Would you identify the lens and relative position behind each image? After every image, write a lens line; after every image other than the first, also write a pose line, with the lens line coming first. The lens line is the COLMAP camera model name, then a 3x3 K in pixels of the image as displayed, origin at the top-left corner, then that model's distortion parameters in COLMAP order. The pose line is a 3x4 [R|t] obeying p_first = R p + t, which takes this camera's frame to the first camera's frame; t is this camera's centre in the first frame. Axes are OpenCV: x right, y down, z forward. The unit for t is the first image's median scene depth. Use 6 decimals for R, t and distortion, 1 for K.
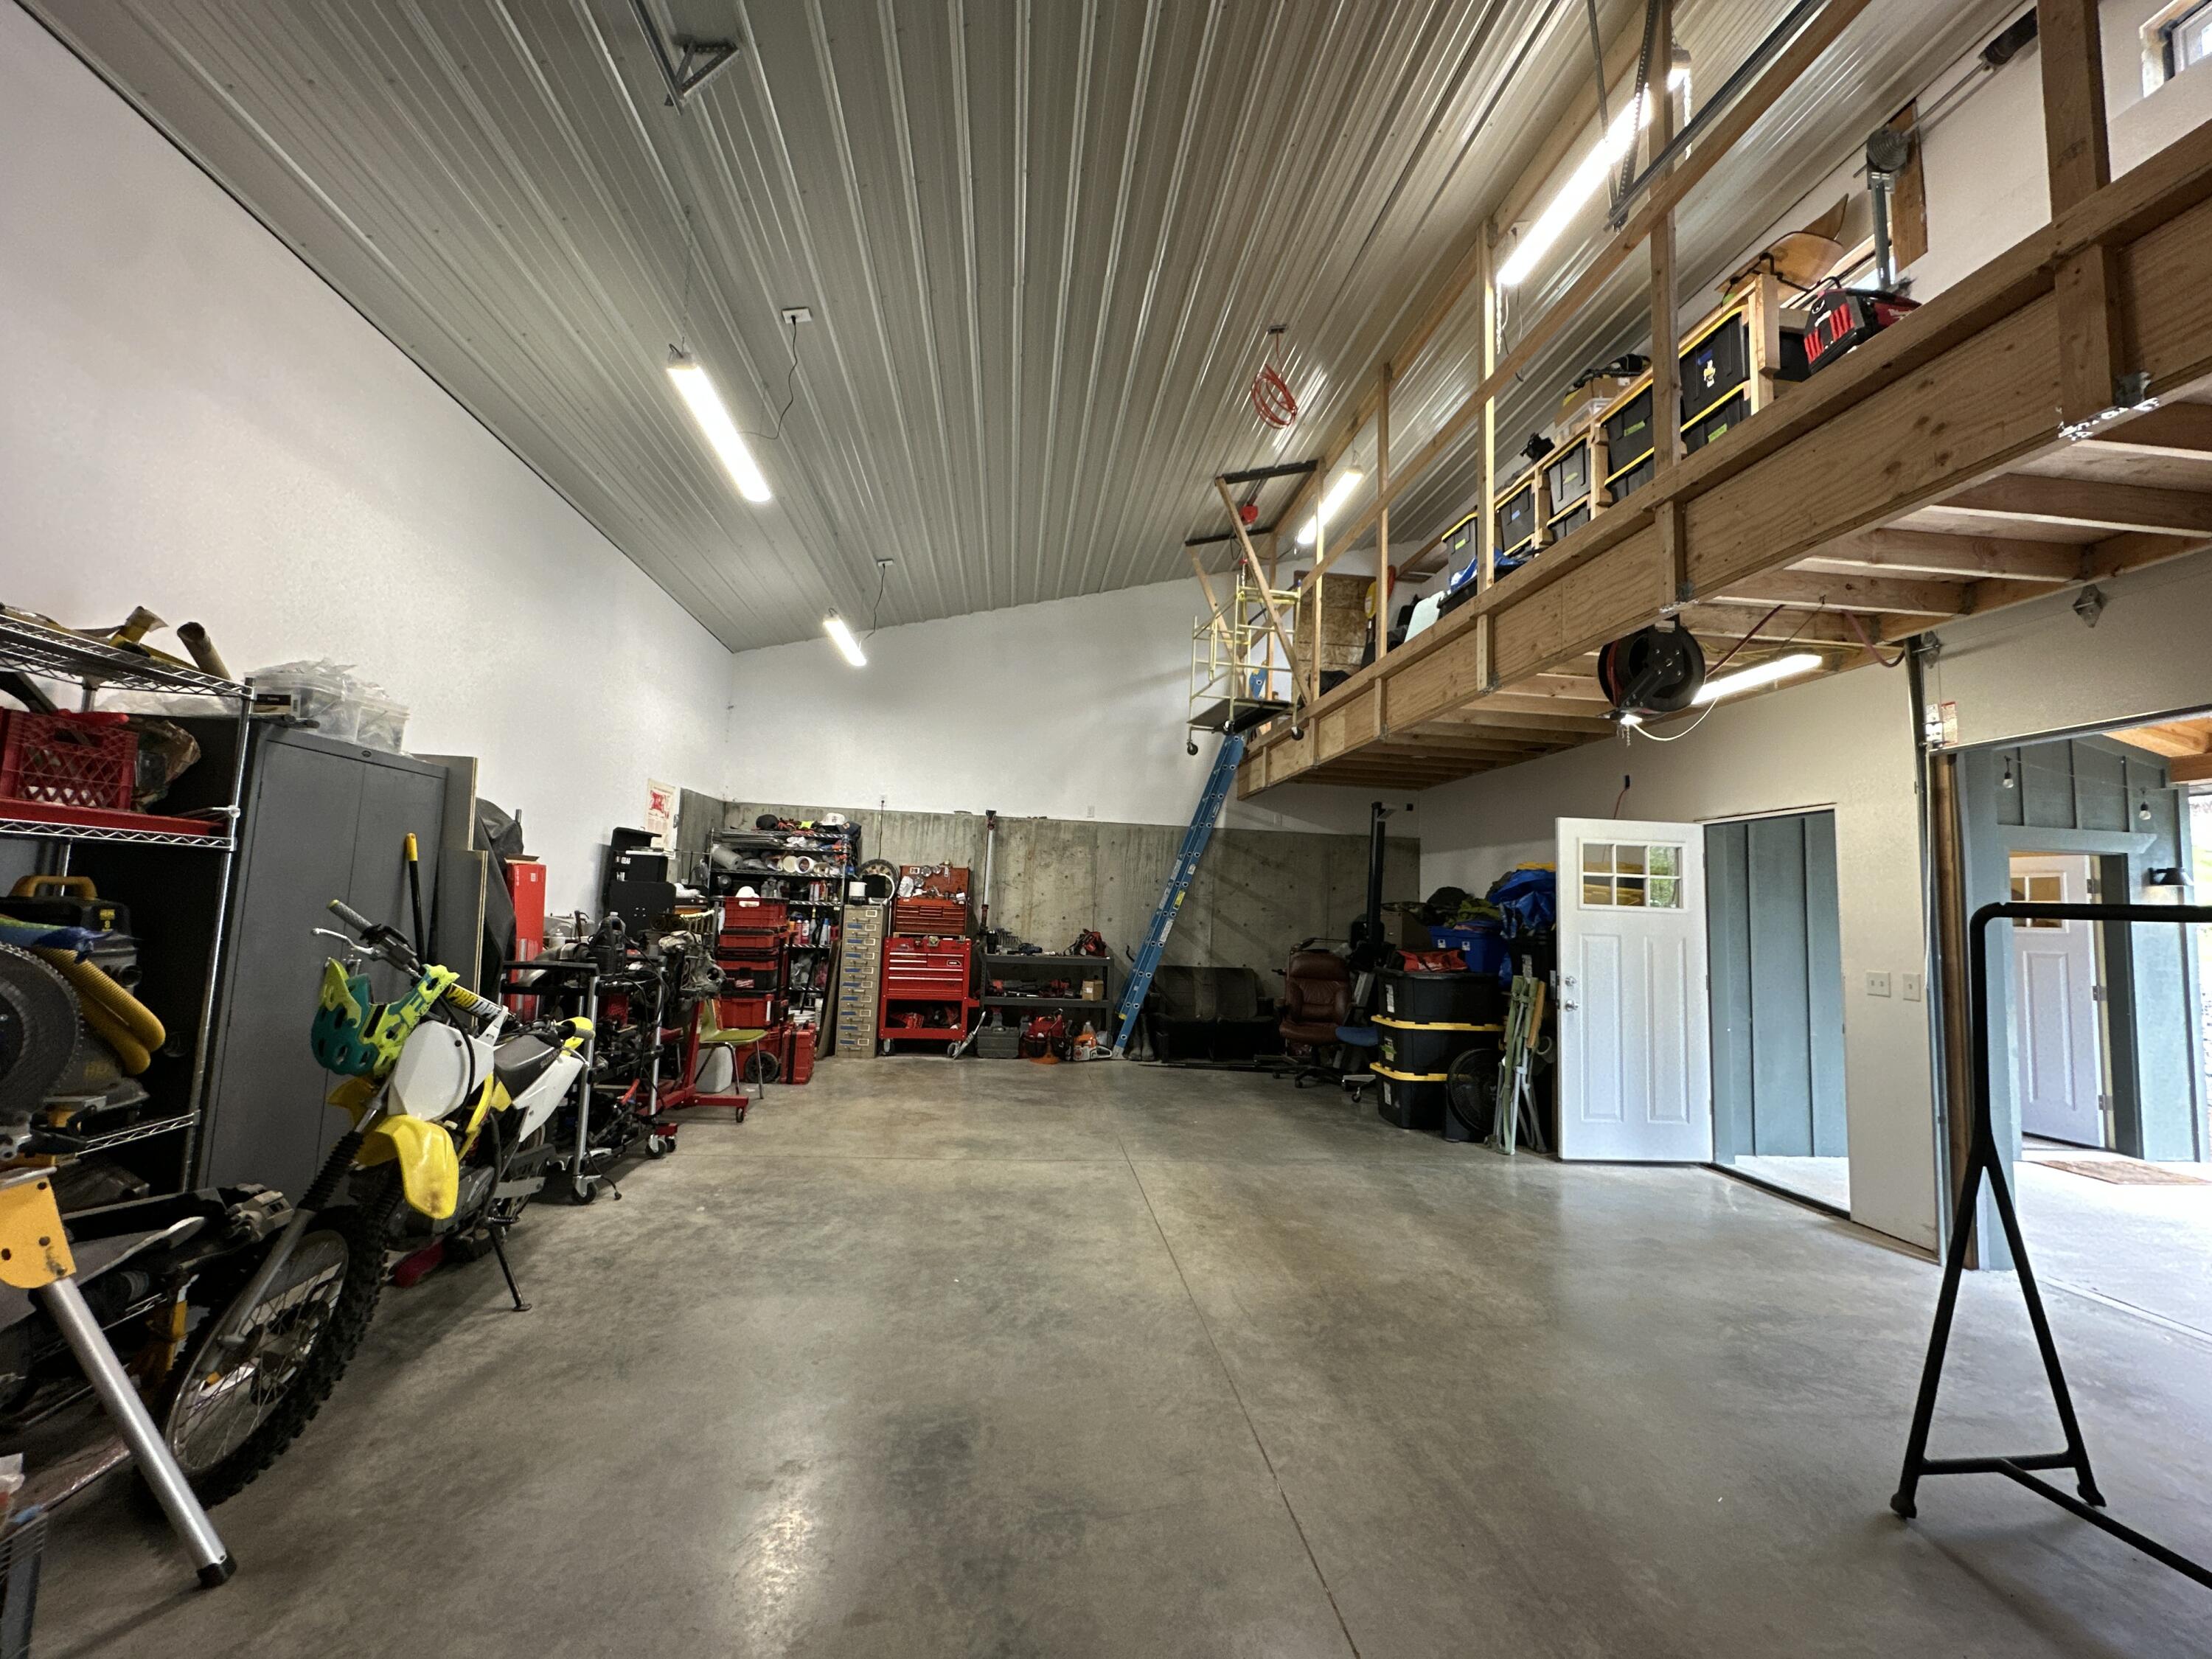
lens RADIAL K [[881.4, 0, 1104.7], [0, 881.4, 830.6], [0, 0, 1]] dist [-0.003064, 0.000769]
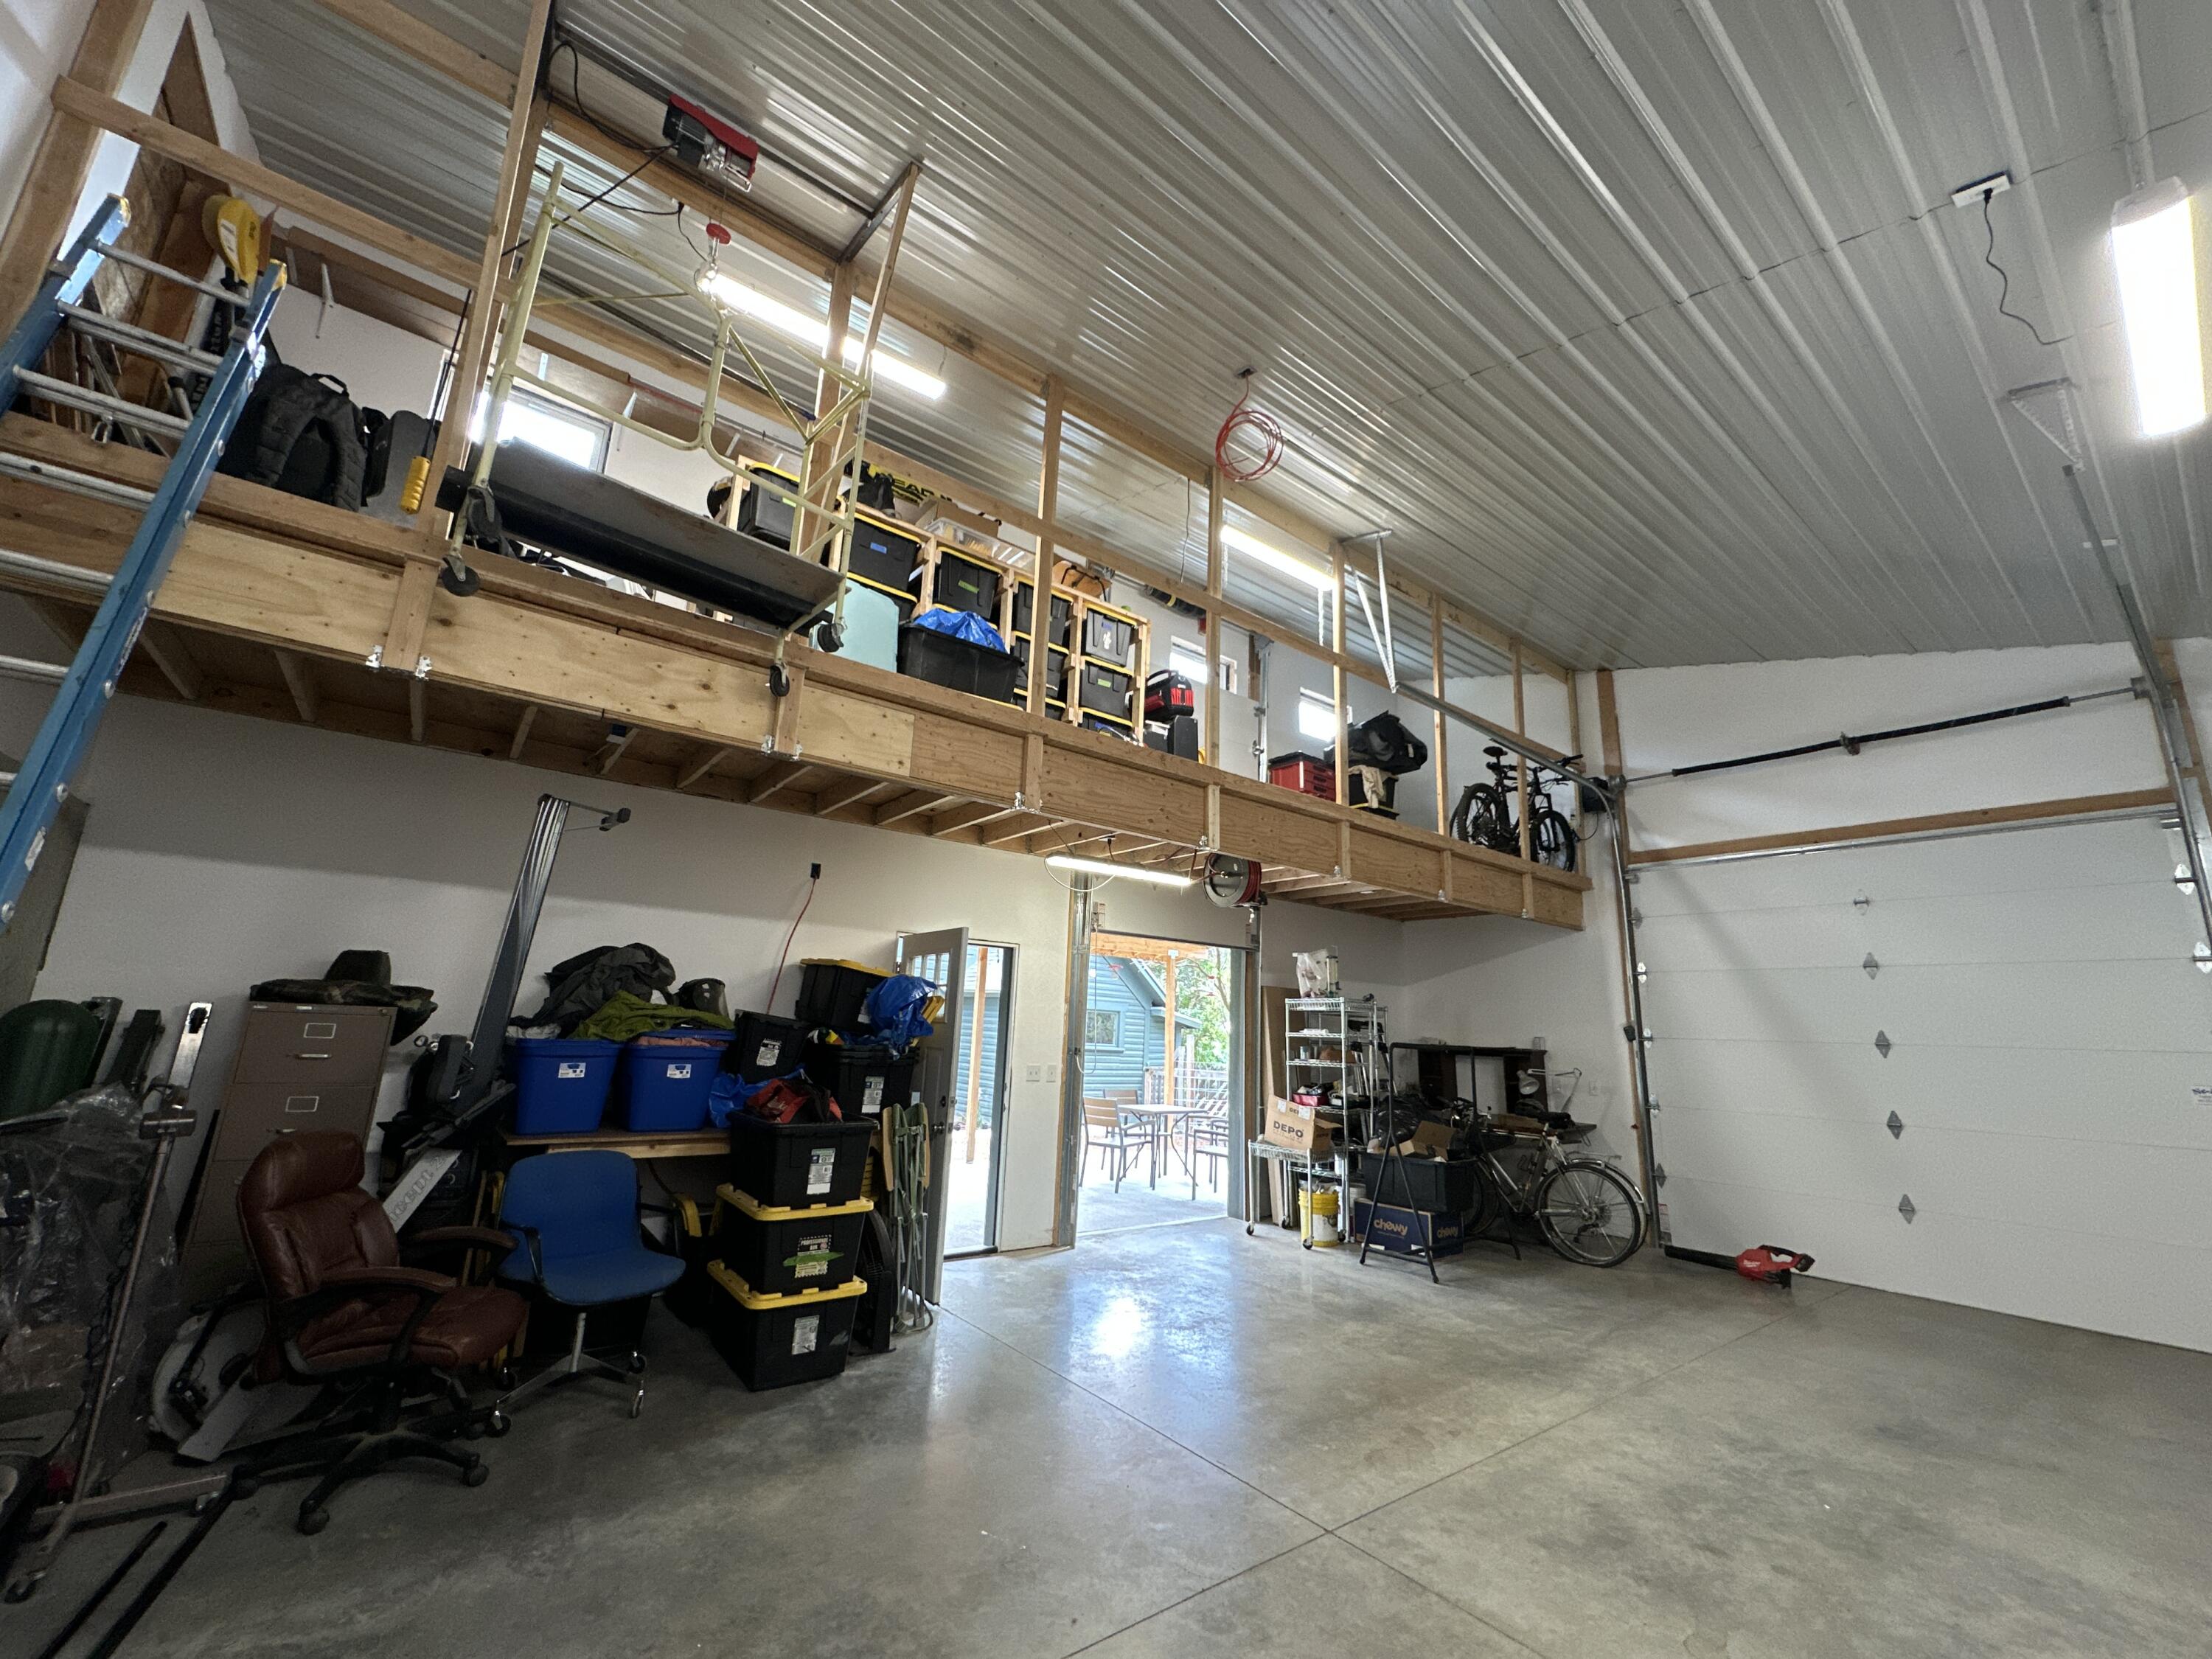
lens RADIAL K [[881.4, 0, 1104.7], [0, 881.4, 830.6], [0, 0, 1]] dist [-0.003064, 0.000769]
pose [[-0.521987, 0.129264, 0.843102, -0.553621], [-0.137882, 0.962662, -0.232962, 0.124320], [-0.841735, -0.237852, -0.484673, 1.940467]]
